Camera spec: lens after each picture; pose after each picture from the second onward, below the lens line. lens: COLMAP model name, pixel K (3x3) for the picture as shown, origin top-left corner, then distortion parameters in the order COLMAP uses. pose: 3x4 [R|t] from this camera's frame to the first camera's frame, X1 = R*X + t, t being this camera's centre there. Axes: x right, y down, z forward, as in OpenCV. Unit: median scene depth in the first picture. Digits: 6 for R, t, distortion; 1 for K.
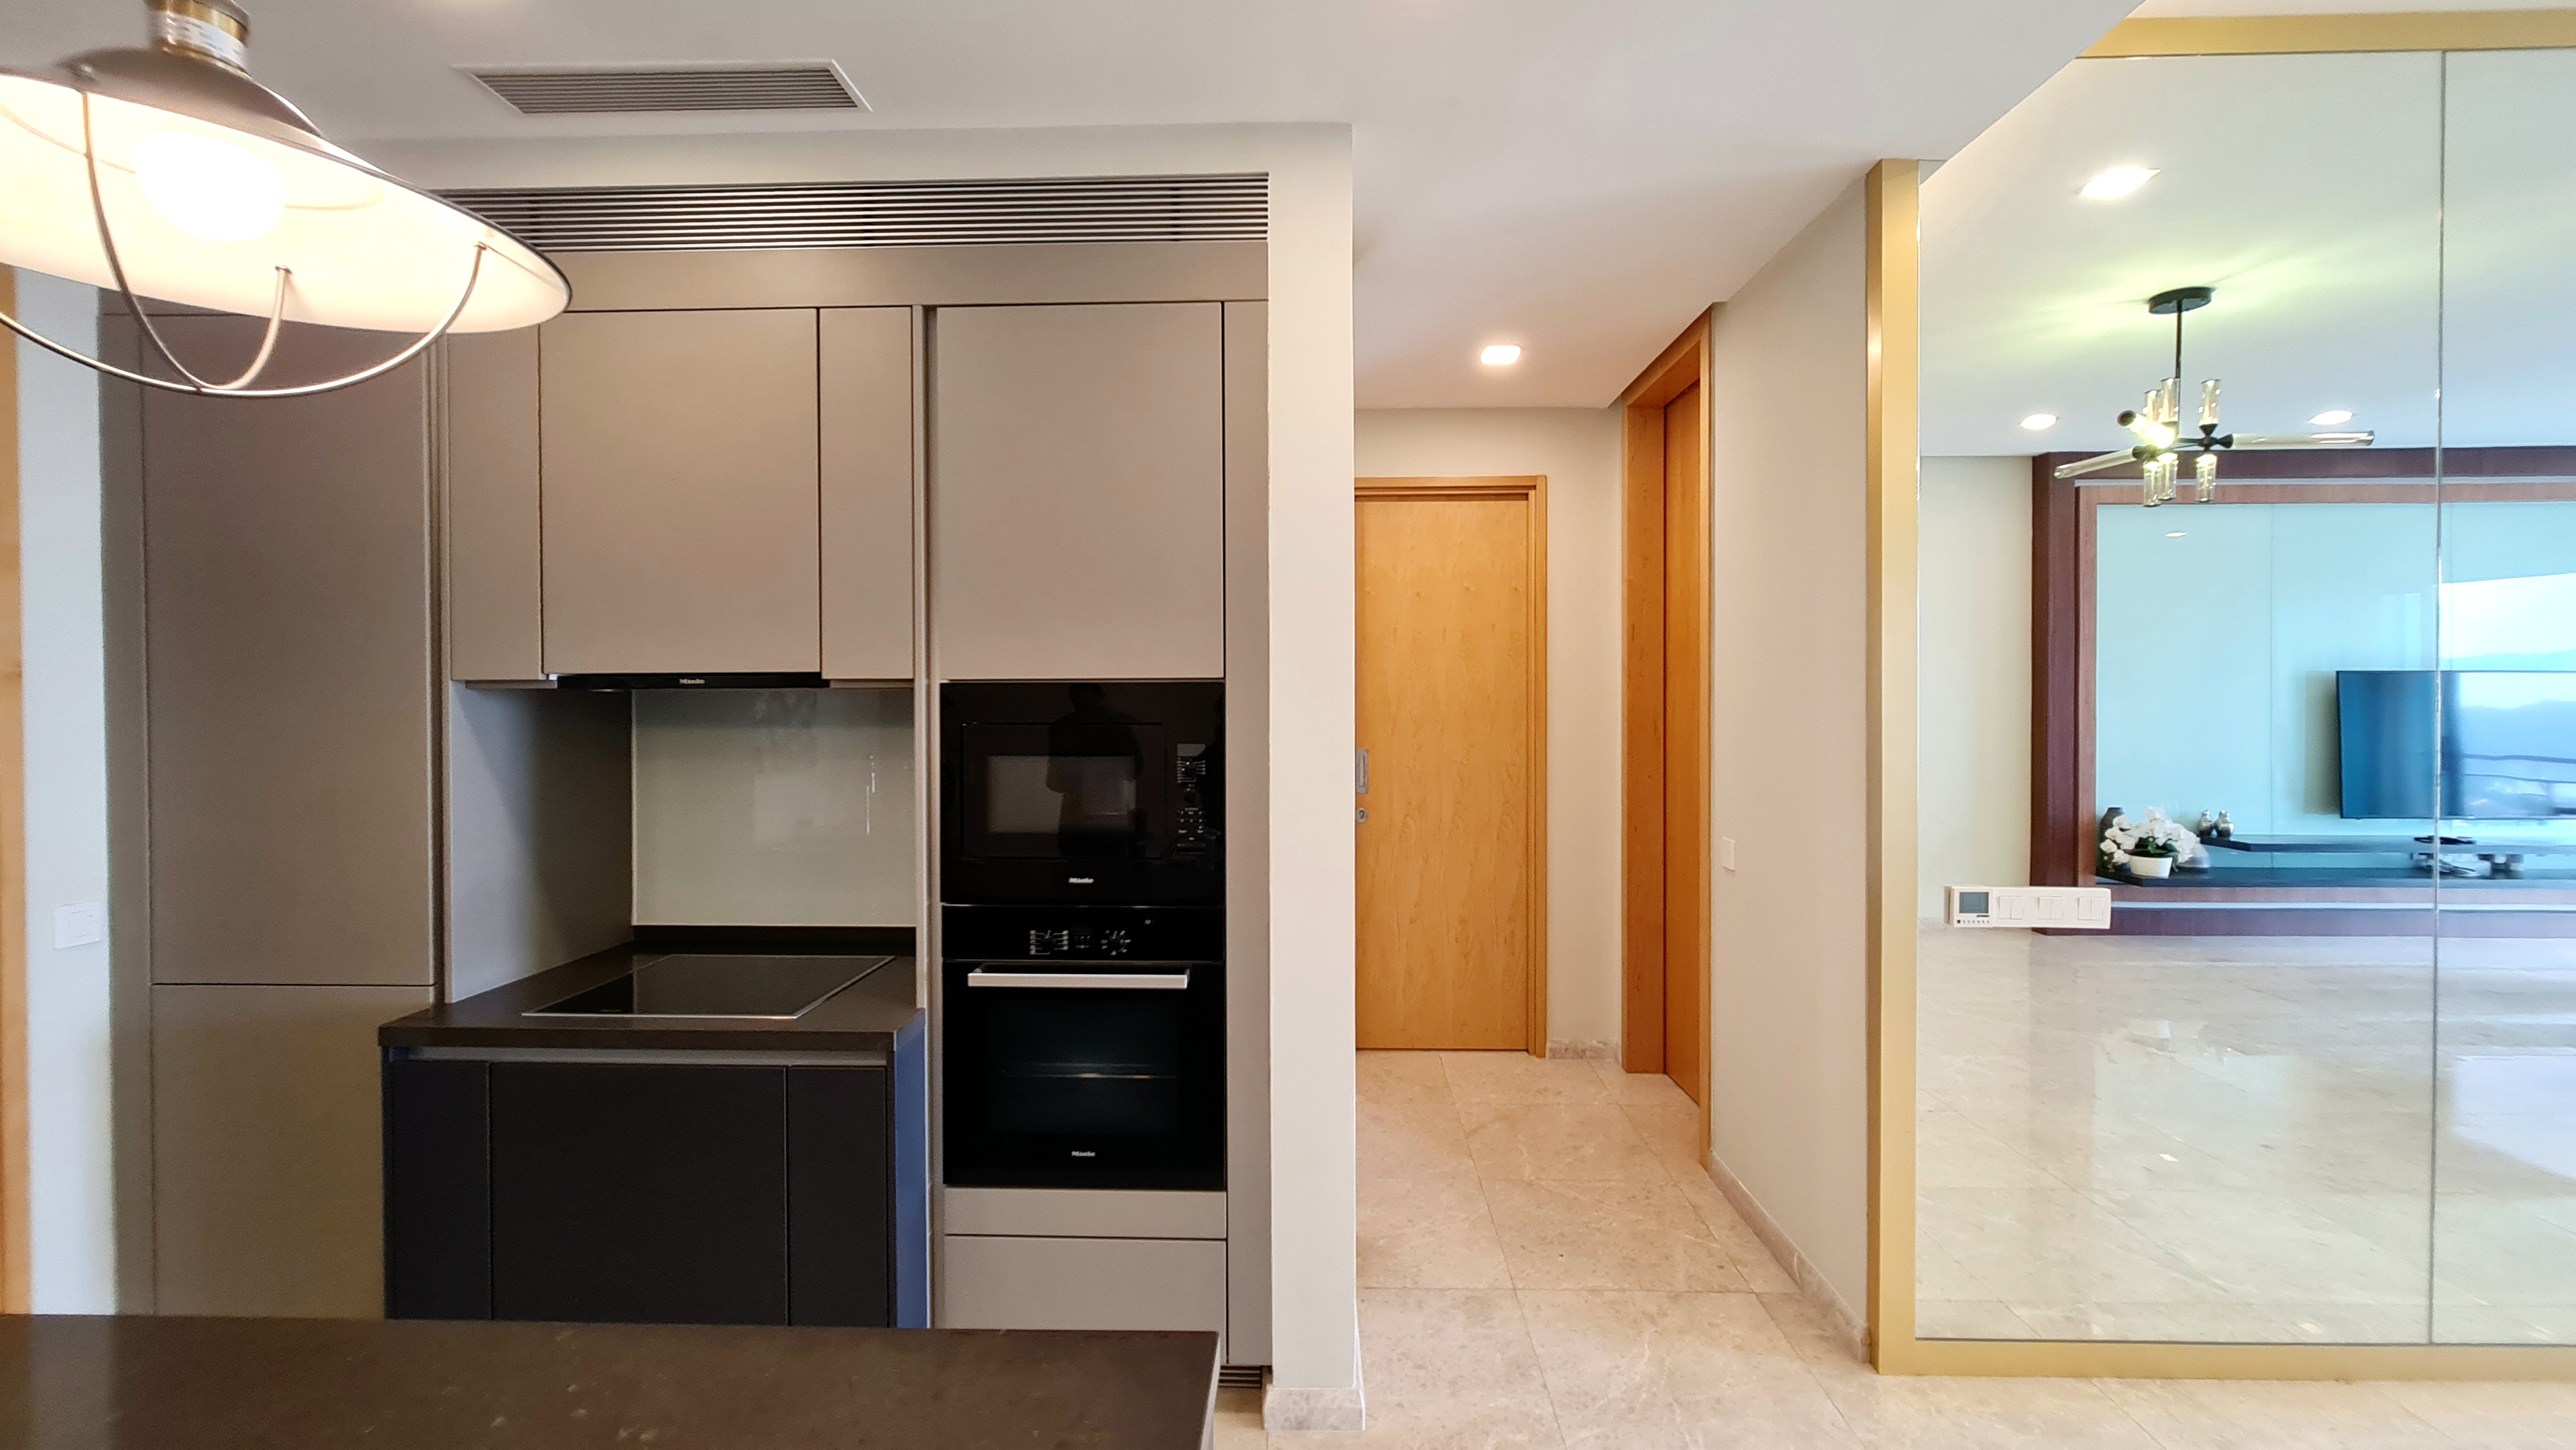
lens RADIAL K [[1048.1, 0, 1292.9], [0, 1048.1, 700.7], [0, 0, 1]] dist [-0.001329, 0.000090]
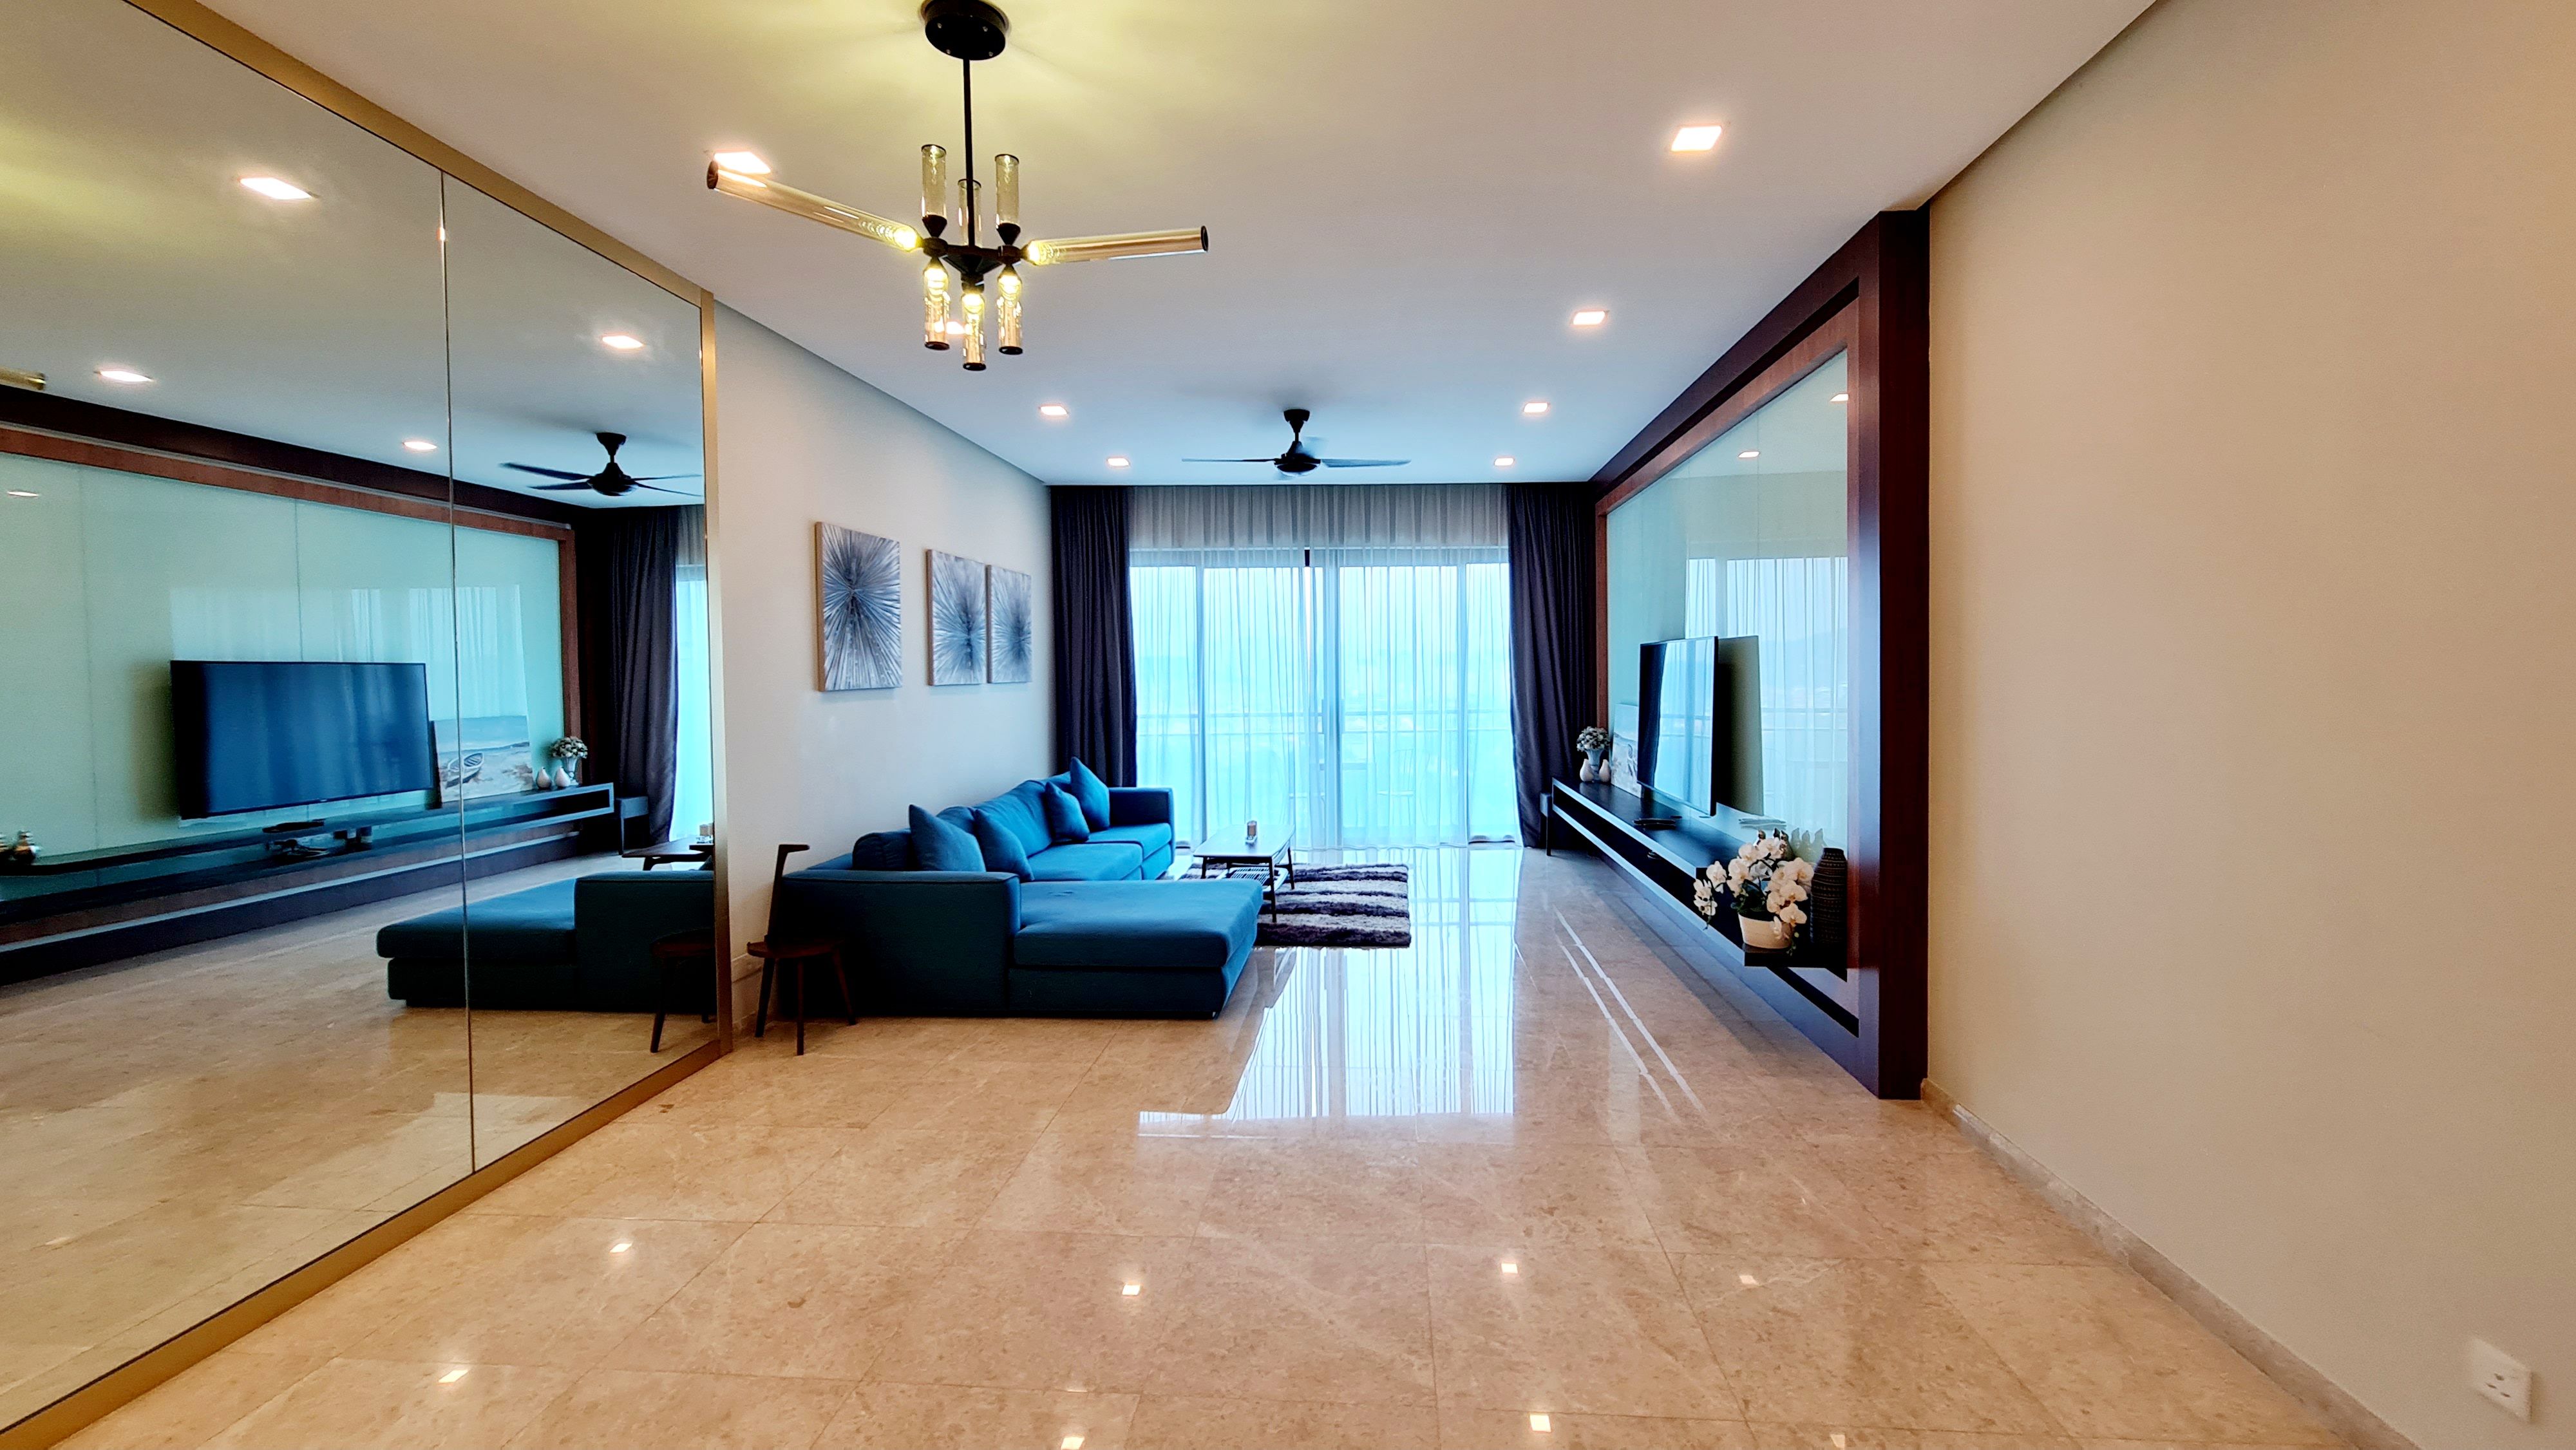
lens RADIAL K [[1048.1, 0, 1292.9], [0, 1048.1, 700.7], [0, 0, 1]] dist [-0.001329, 0.000090]
pose [[0.053703, -0.031160, 0.998071, 0.130402], [0.028187, 0.999162, 0.029677, 0.008306], [-0.998159, 0.026539, 0.054536, -0.037871]]
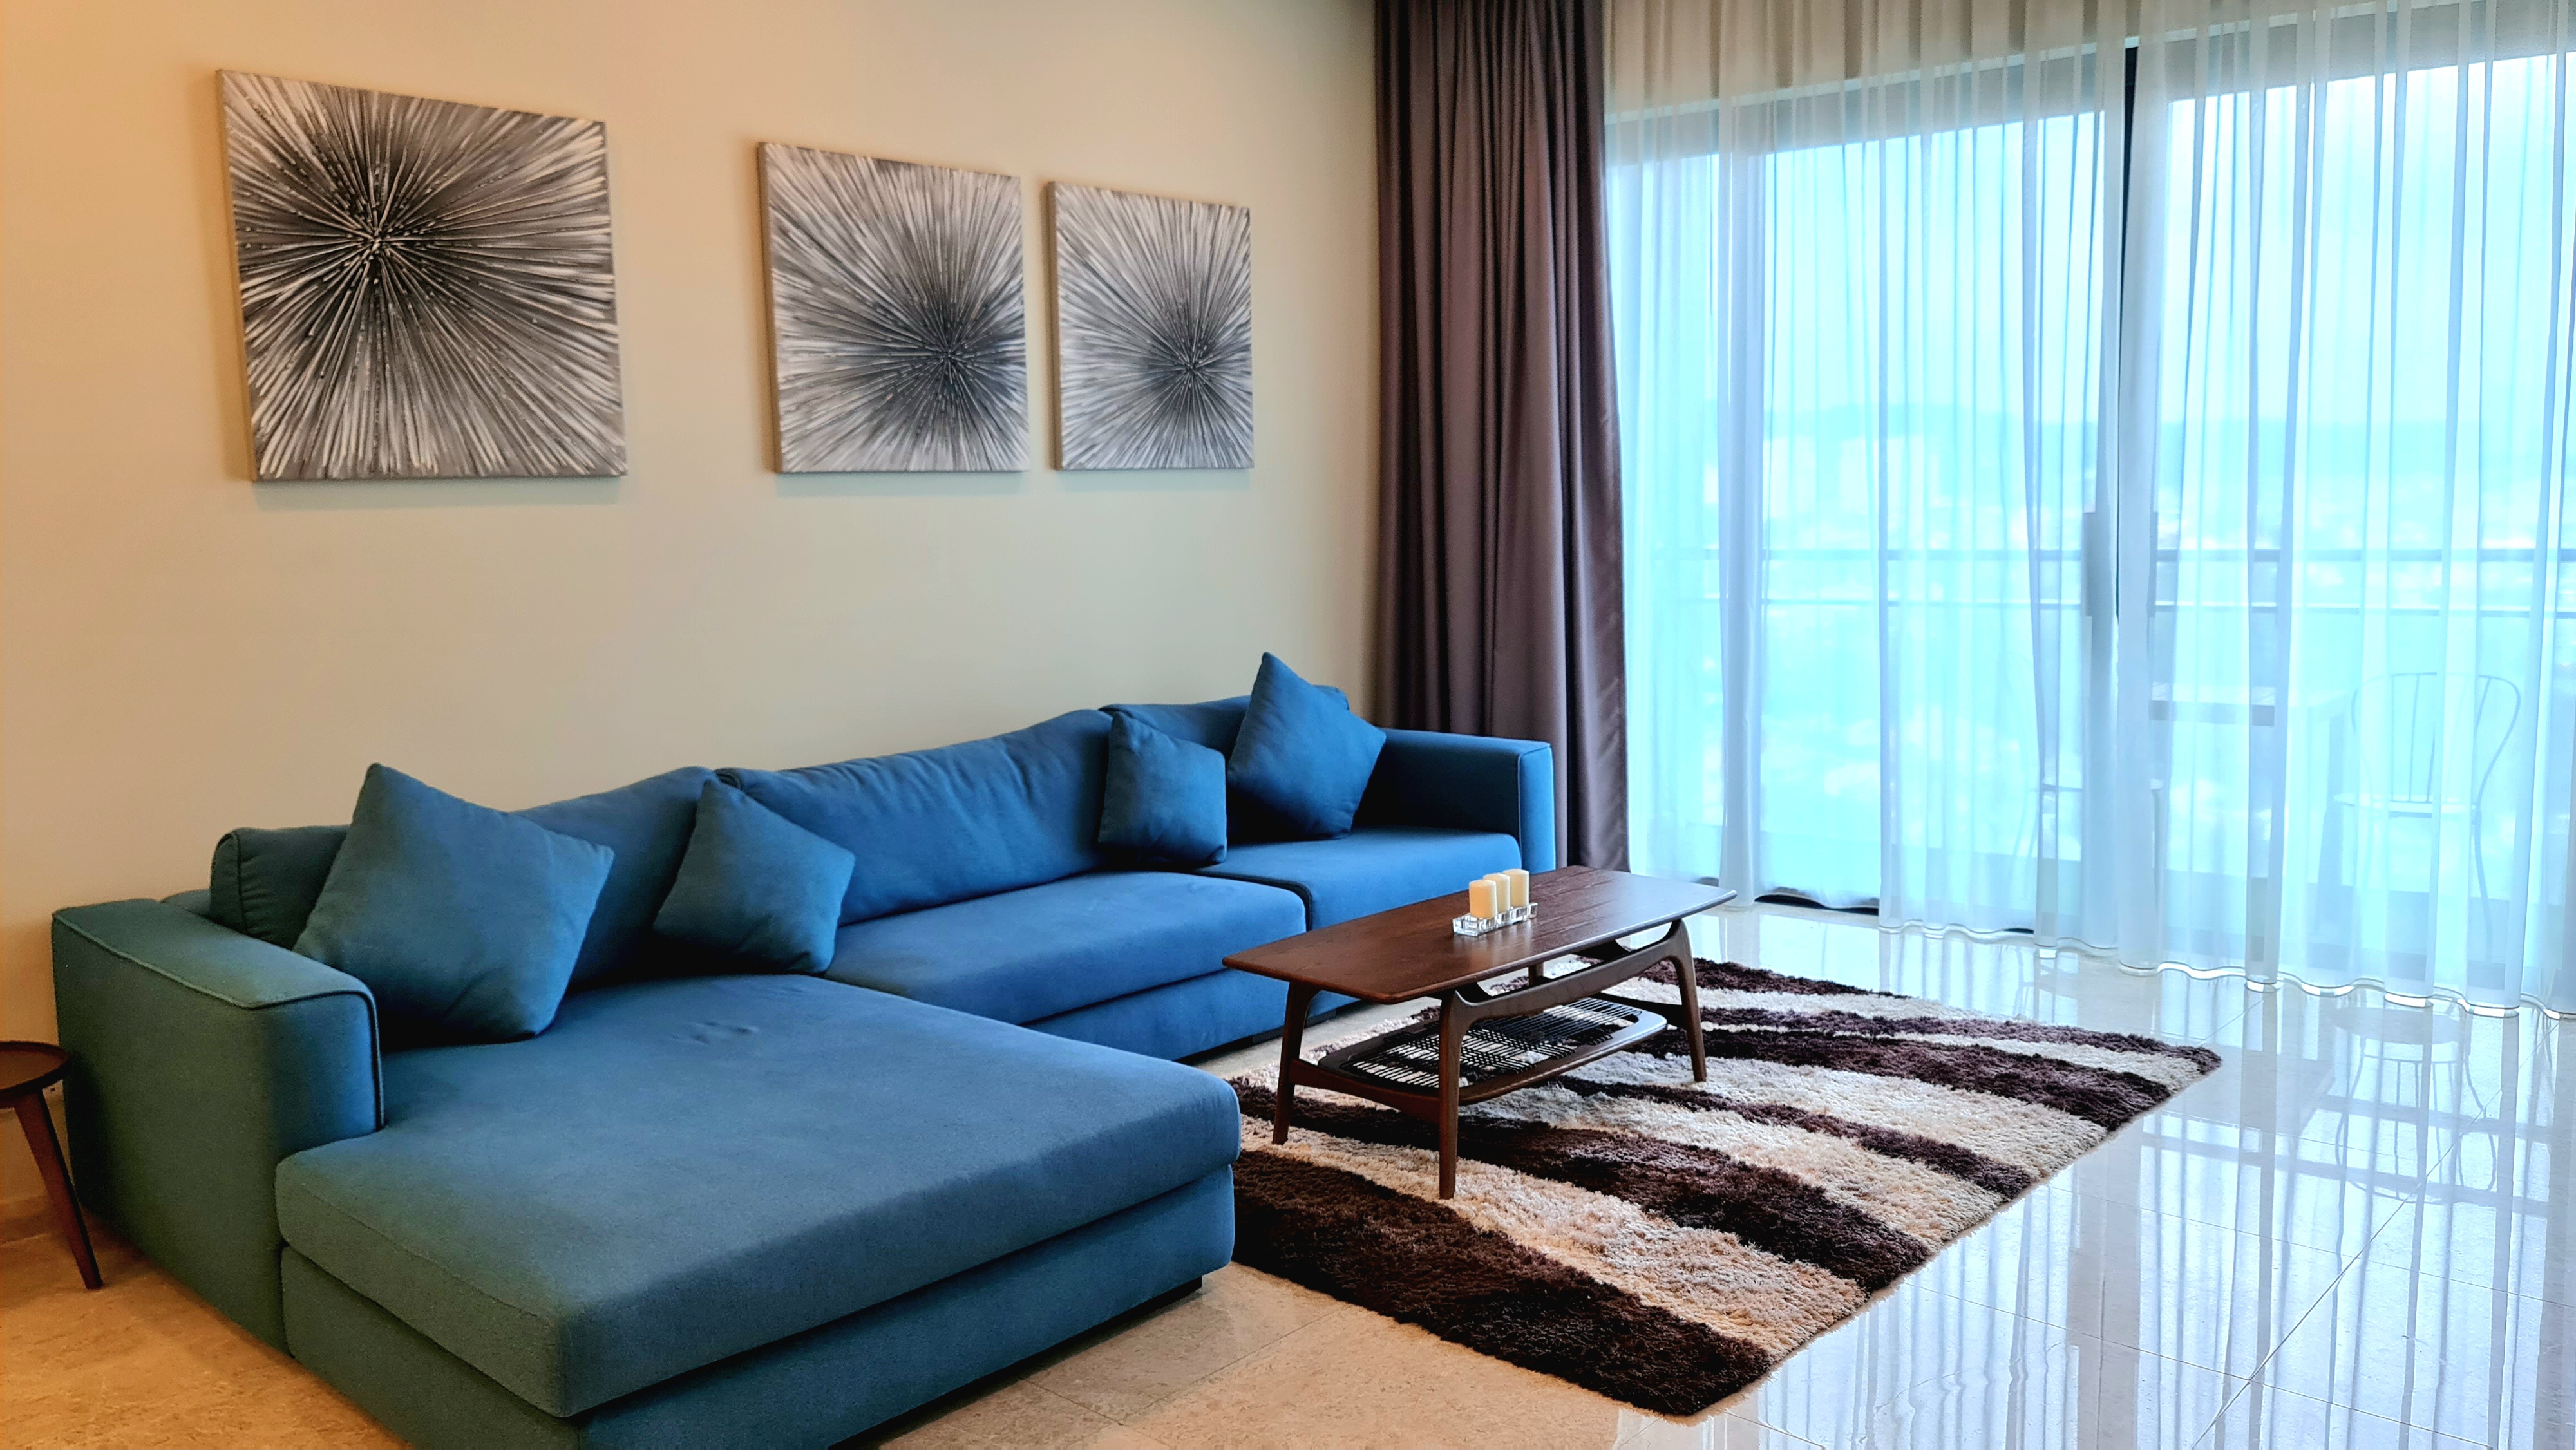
lens RADIAL K [[1894.8, 0, 1288.0], [0, 1894.8, 725.0], [0, 0, 1]] dist [0.061981, 0.000639]
pose [[0.658874, -0.109111, 0.744298, 0.578420], [0.037641, 0.992968, 0.112243, 0.031233], [-0.751311, -0.045938, 0.658347, -0.262254]]
